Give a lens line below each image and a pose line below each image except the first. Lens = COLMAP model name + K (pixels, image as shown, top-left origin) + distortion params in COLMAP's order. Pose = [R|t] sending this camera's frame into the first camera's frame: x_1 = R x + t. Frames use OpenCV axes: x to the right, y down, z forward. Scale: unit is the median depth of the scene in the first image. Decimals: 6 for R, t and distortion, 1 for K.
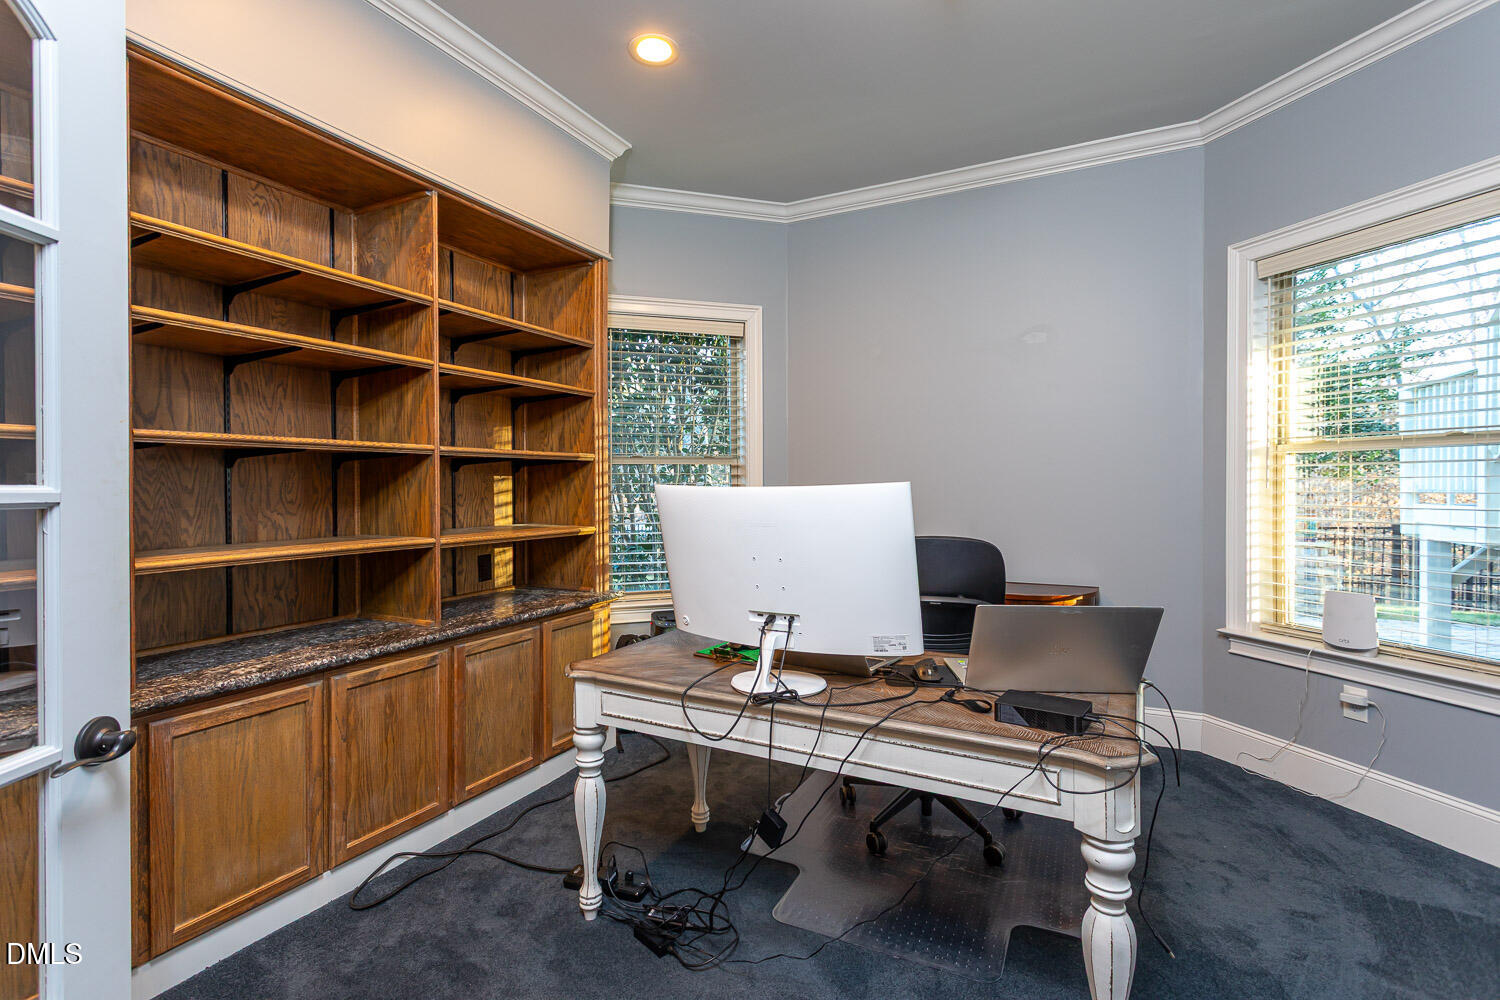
lens RADIAL K [[711.8, 0, 751.1], [0, 711.8, 495.0], [0, 0, 1]] dist [-0.004041, 0.003134]
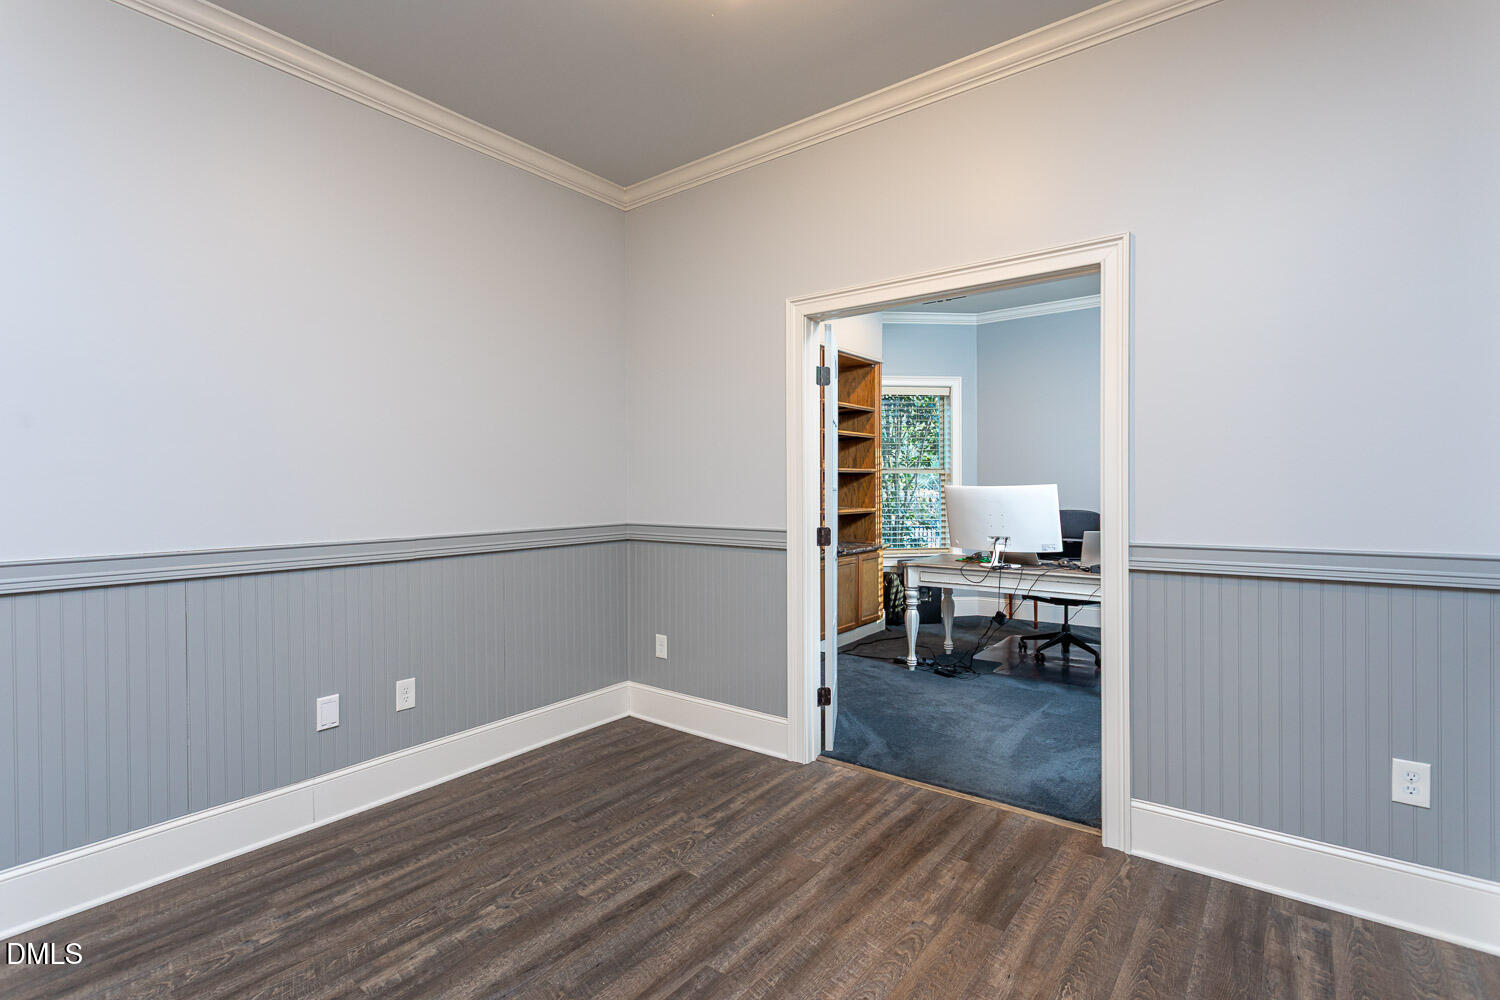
lens RADIAL K [[711.8, 0, 744.1], [0, 711.8, 494.3], [0, 0, 1]] dist [-0.004041, 0.003134]
pose [[0.981215, 0.003270, -0.192892, -0.219149], [-0.003807, 0.999990, -0.002418, 0.015164], [0.192882, 0.003107, 0.981217, -0.977446]]
